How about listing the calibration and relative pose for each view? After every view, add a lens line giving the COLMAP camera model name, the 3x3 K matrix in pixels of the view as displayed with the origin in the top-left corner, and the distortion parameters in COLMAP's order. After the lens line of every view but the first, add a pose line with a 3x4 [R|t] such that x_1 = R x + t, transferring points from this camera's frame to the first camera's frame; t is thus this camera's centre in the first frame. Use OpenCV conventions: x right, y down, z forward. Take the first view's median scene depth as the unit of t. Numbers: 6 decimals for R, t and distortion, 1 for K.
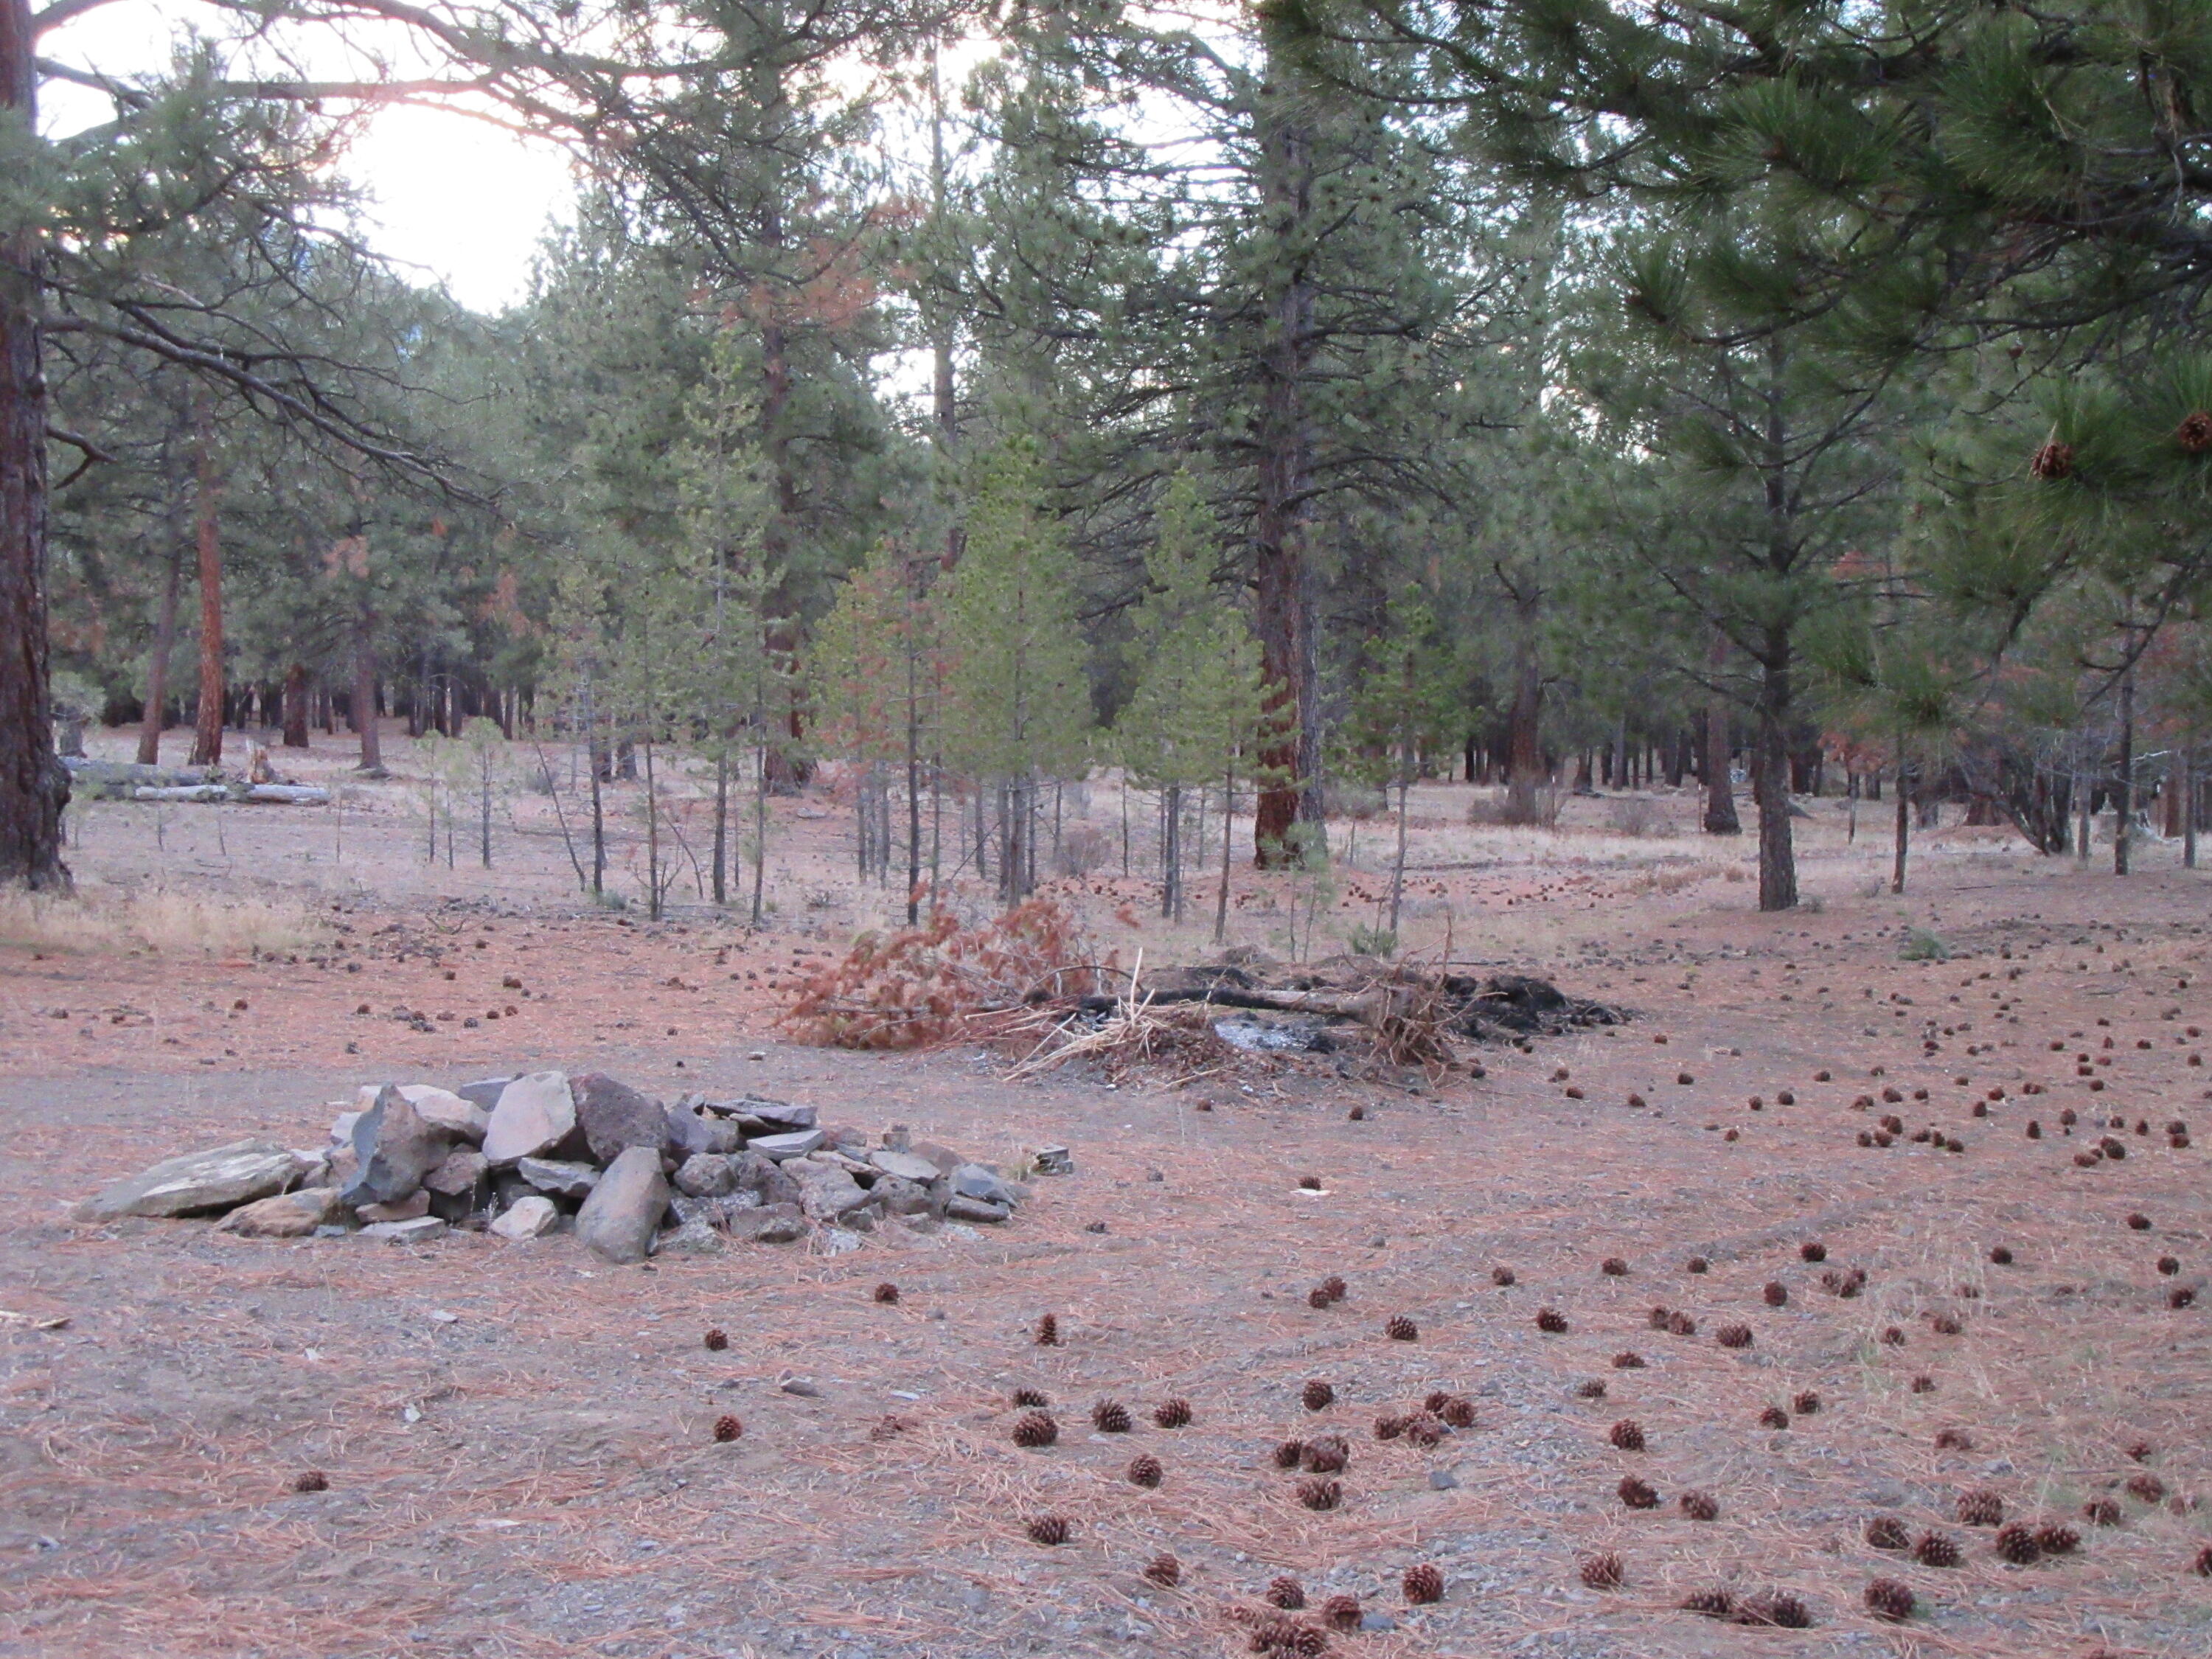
lens RADIAL K [[3355.9, 0, 1106.1], [0, 3355.9, 825.9], [0, 0, 1]] dist [-0.109758, 0.000000]
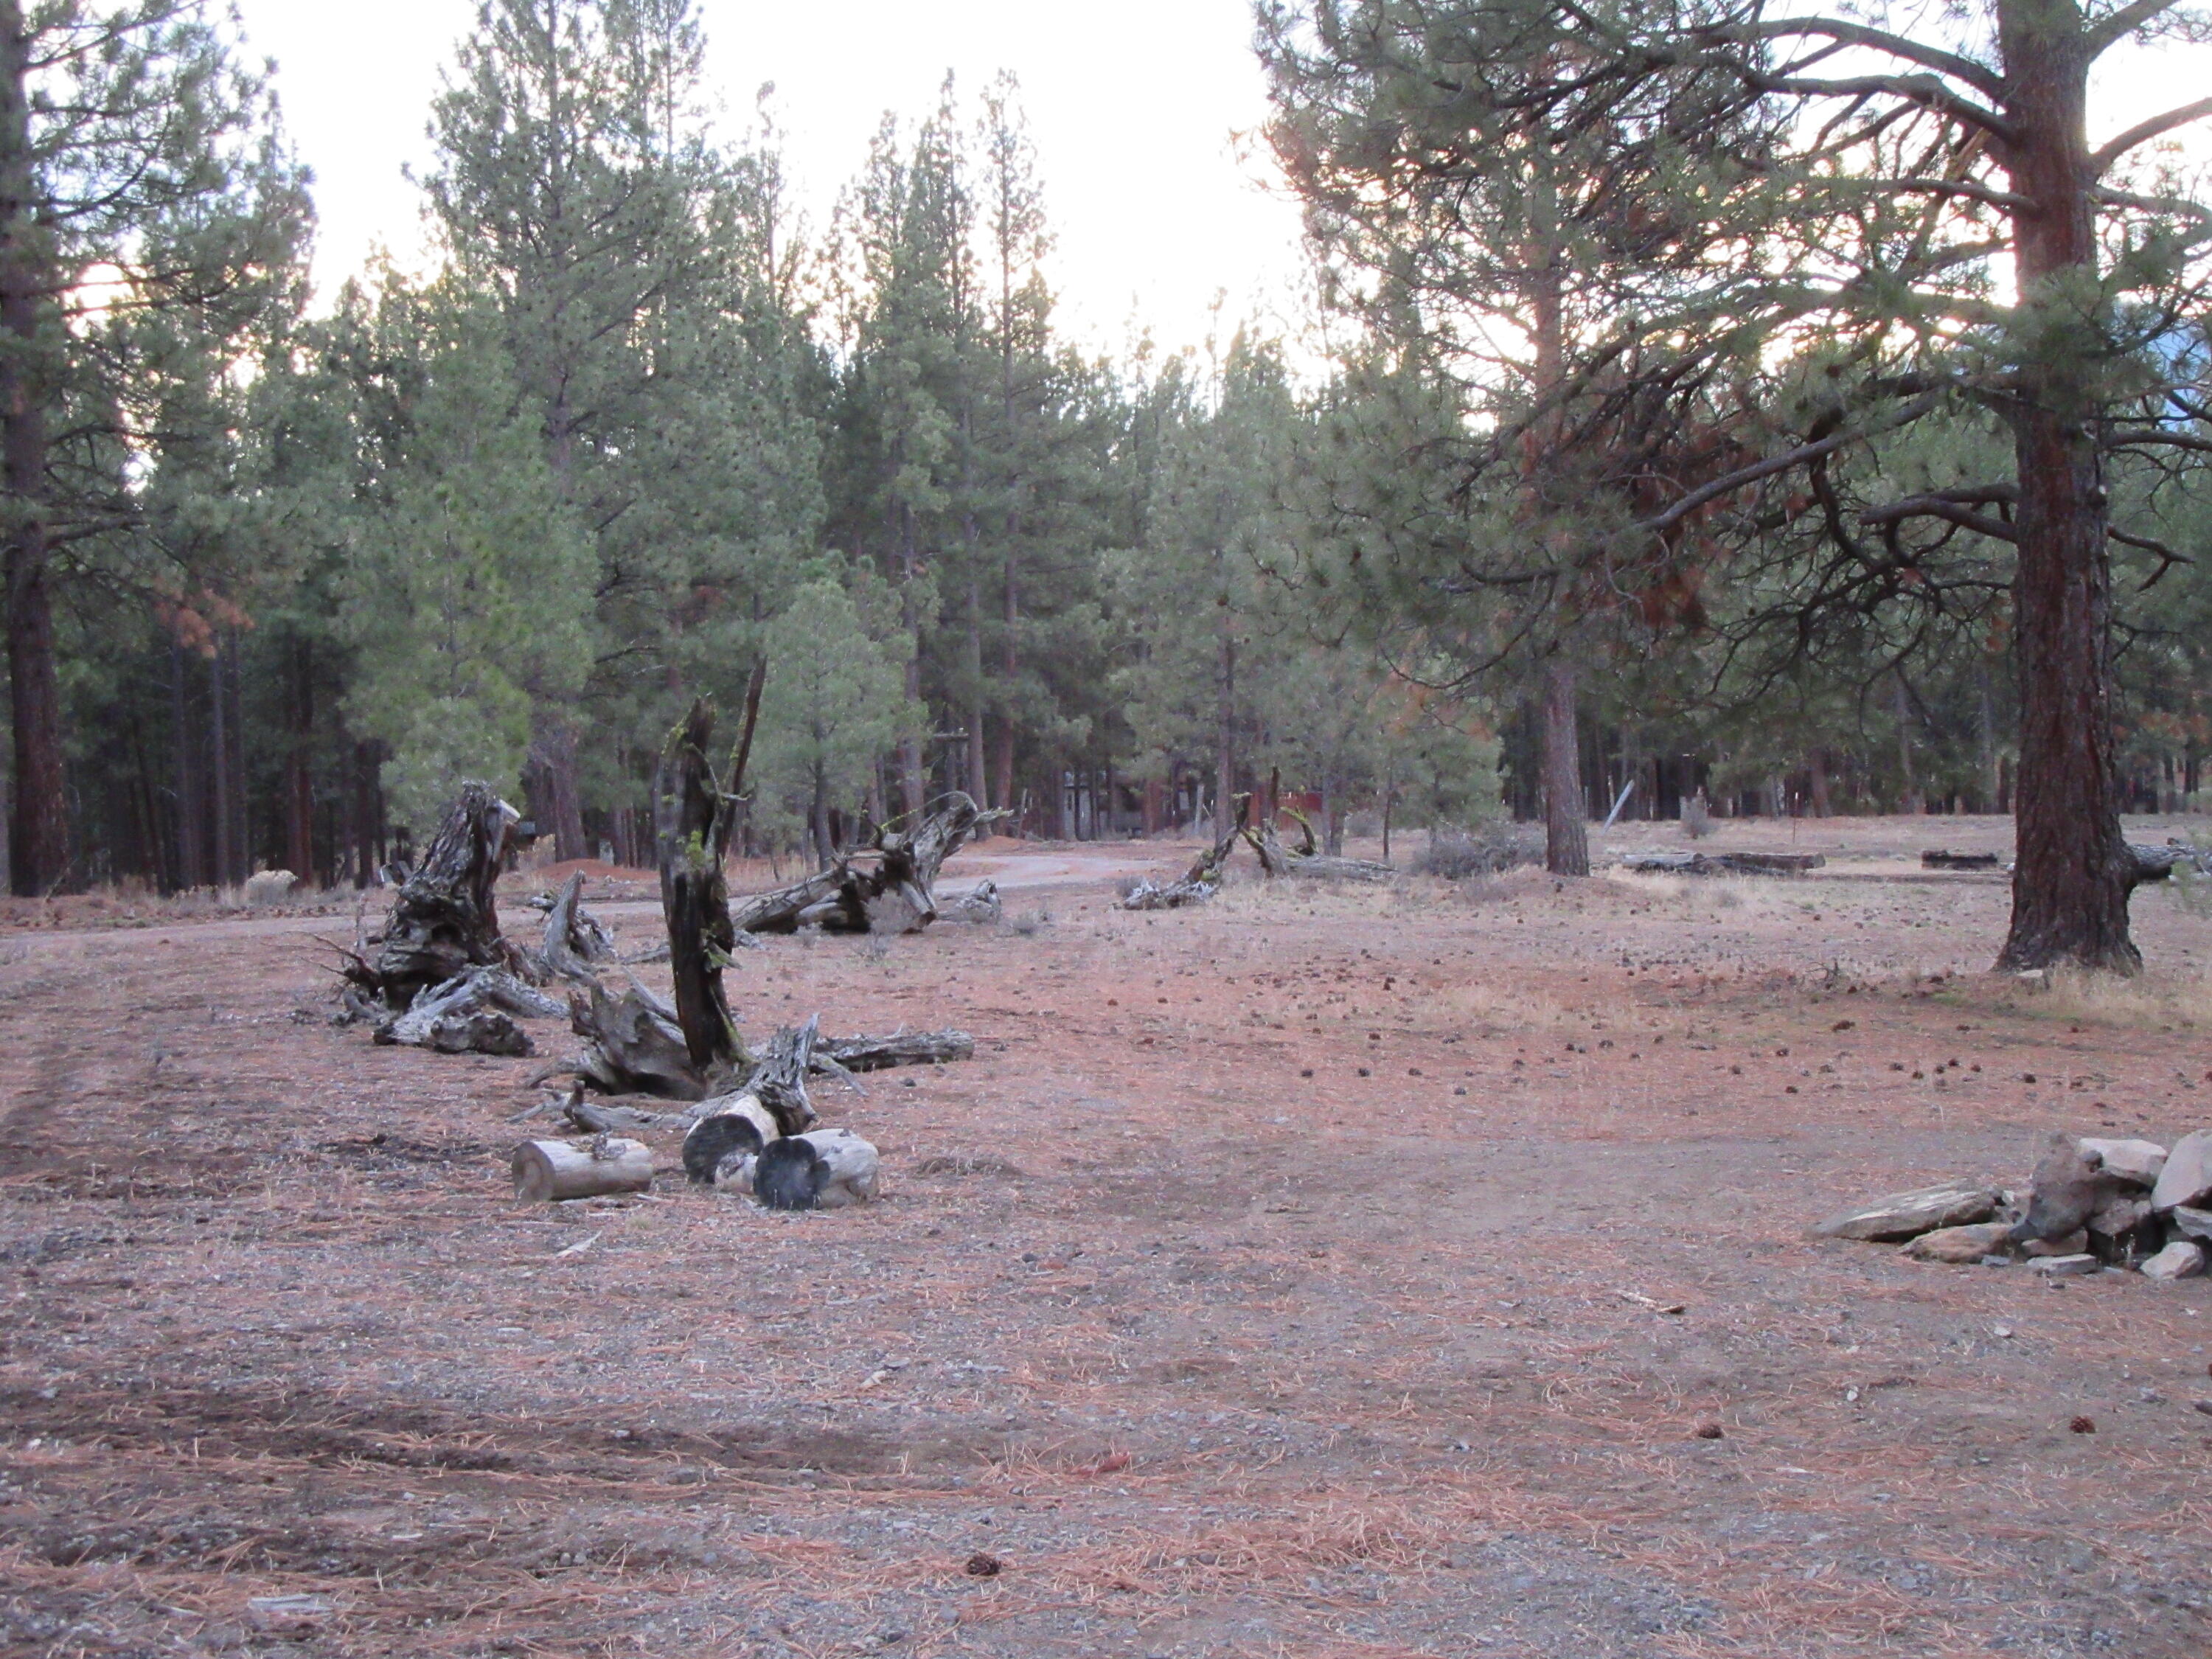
lens RADIAL K [[3355.9, 0, 1105.7], [0, 3355.9, 831.9], [0, 0, 1]] dist [-0.109758, 0.000000]
pose [[0.767633, -0.008385, -0.640835, 0.256074], [-0.007498, 0.999728, -0.022063, 0.003160], [0.640846, 0.021741, 0.767361, -0.062317]]
